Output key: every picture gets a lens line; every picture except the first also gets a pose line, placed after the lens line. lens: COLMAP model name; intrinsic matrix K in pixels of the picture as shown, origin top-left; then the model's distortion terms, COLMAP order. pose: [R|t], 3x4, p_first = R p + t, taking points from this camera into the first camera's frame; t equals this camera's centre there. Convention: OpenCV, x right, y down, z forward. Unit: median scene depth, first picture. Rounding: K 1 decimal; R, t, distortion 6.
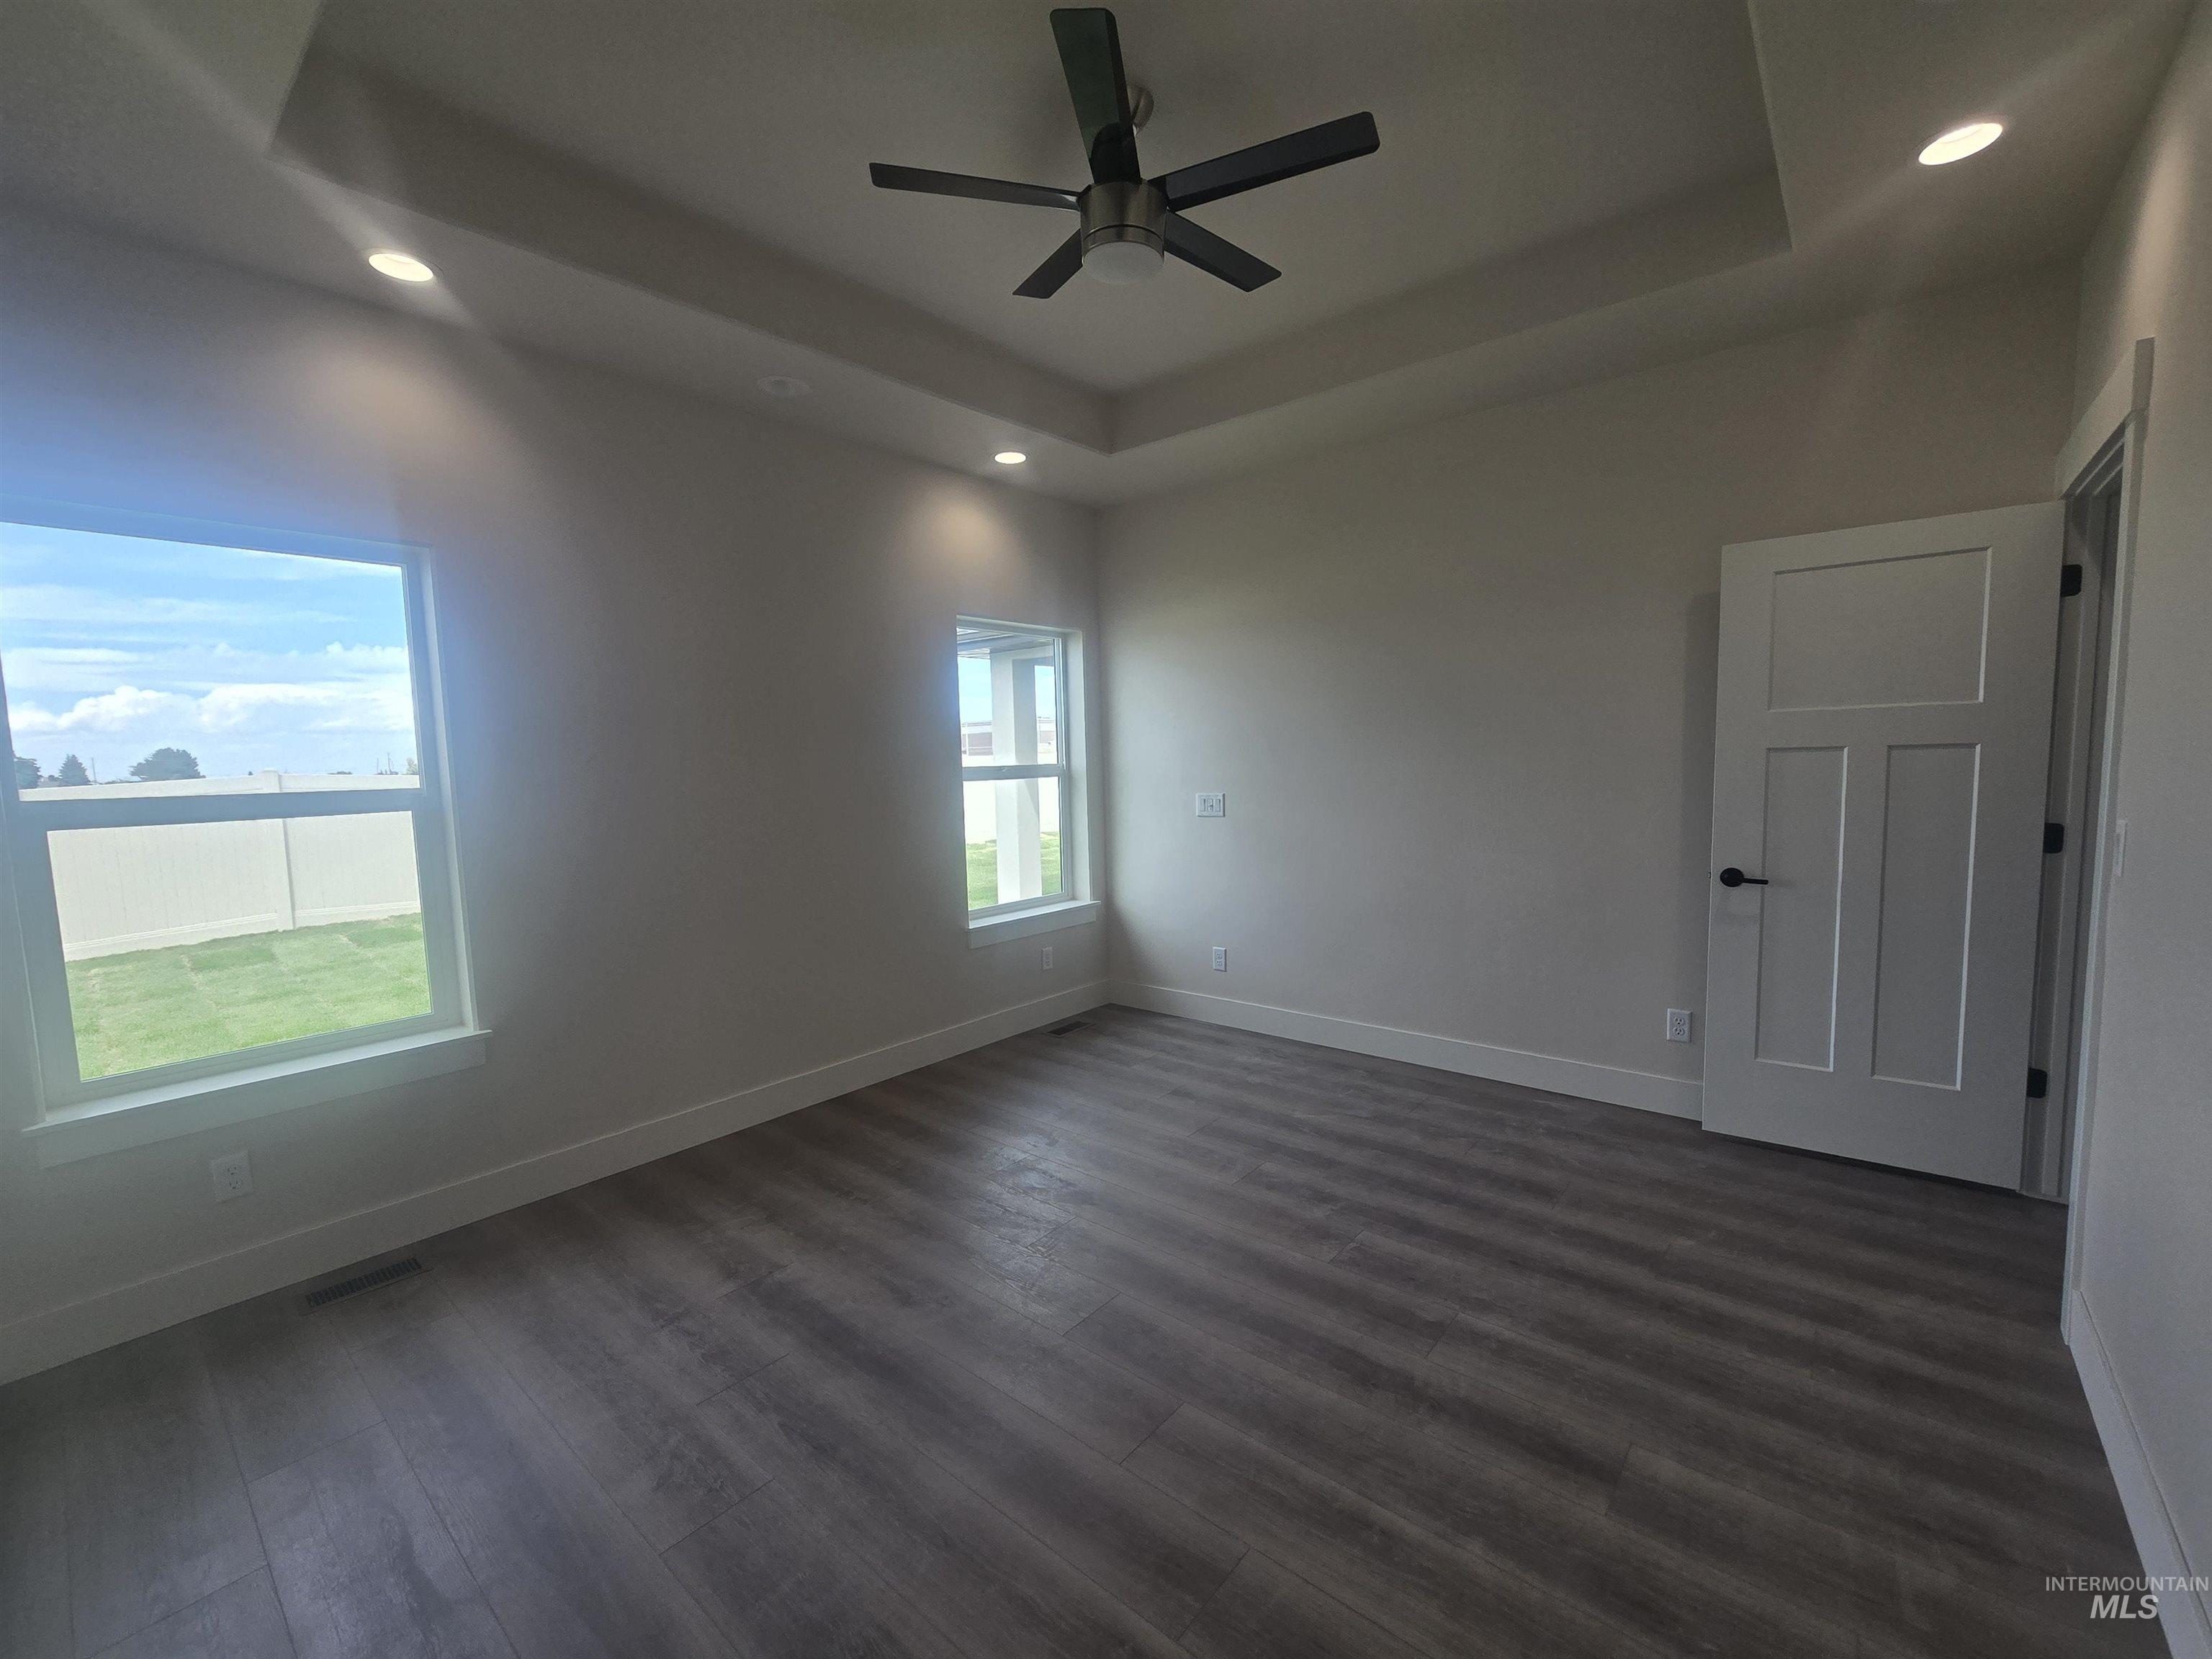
lens RADIAL K [[905.6, 0, 1098.7], [0, 905.6, 838.8], [0, 0, 1]] dist [-0.001261, -0.000491]
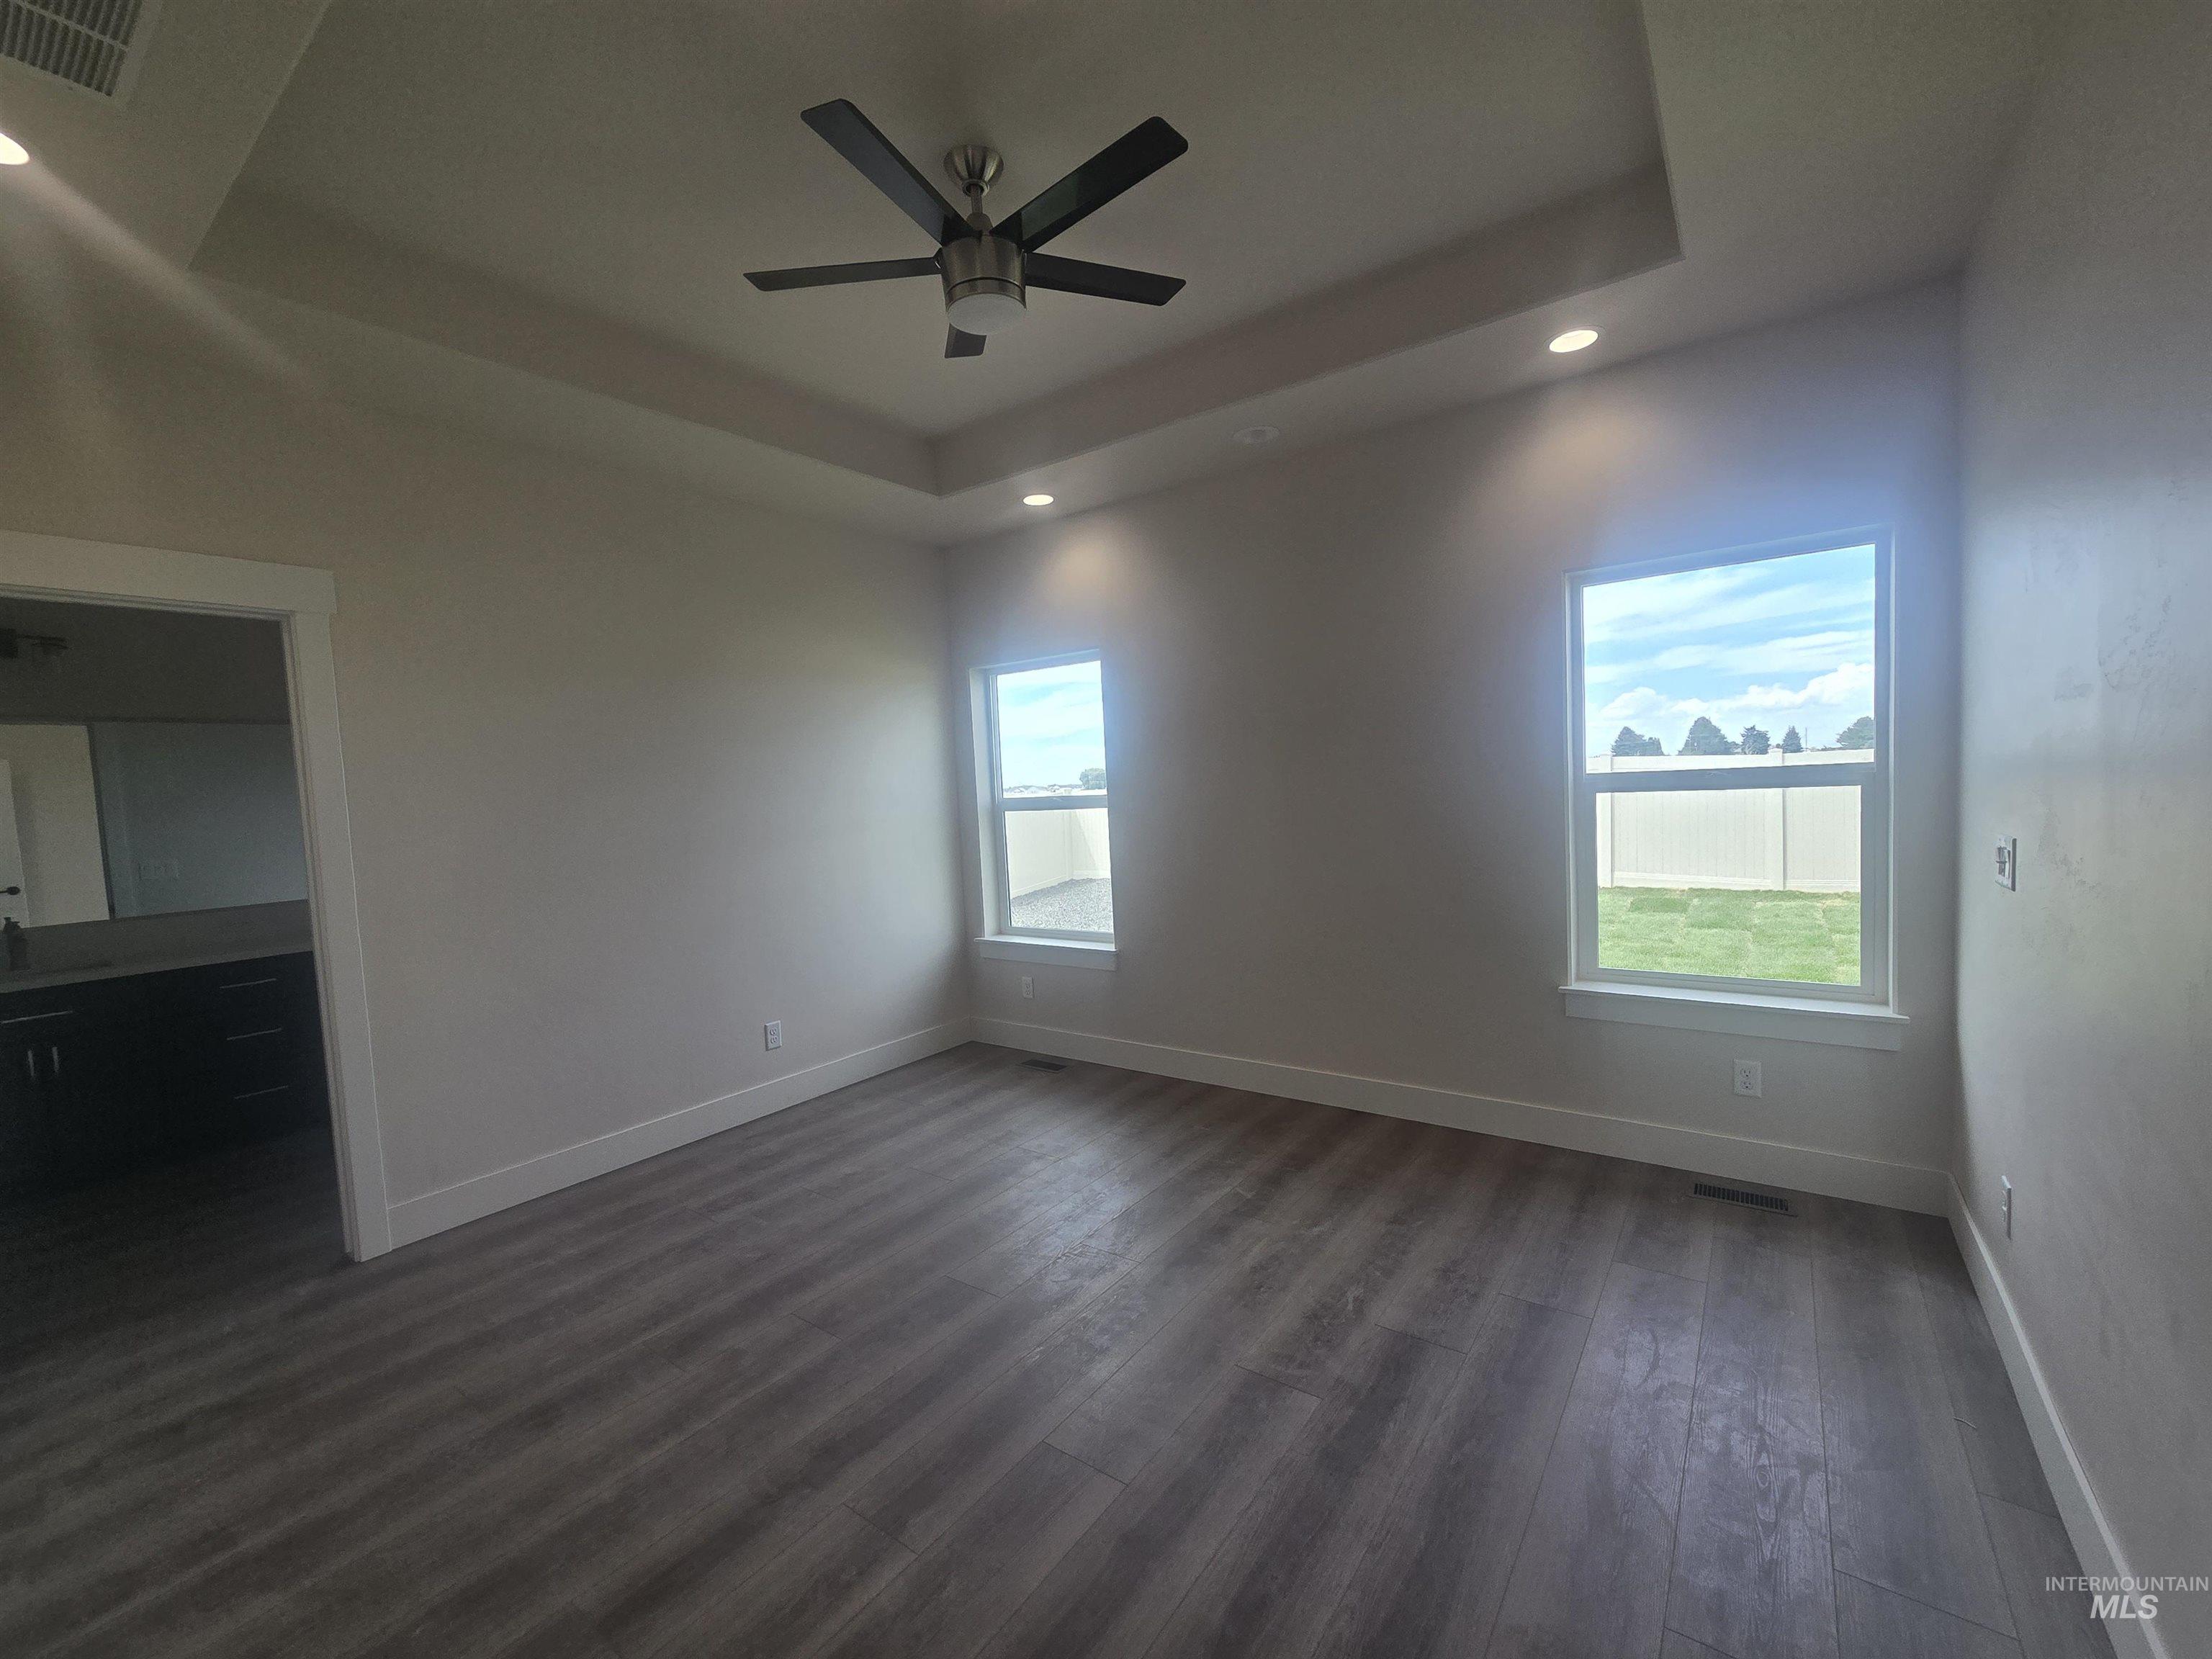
lens RADIAL K [[905.6, 0, 1098.7], [0, 905.6, 838.8], [0, 0, 1]] dist [-0.001261, -0.000491]
pose [[0.071965, 0.082442, -0.993994, 0.637287], [-0.043412, 0.995893, 0.079457, -0.076140], [0.996462, 0.037433, 0.075248, 0.618836]]
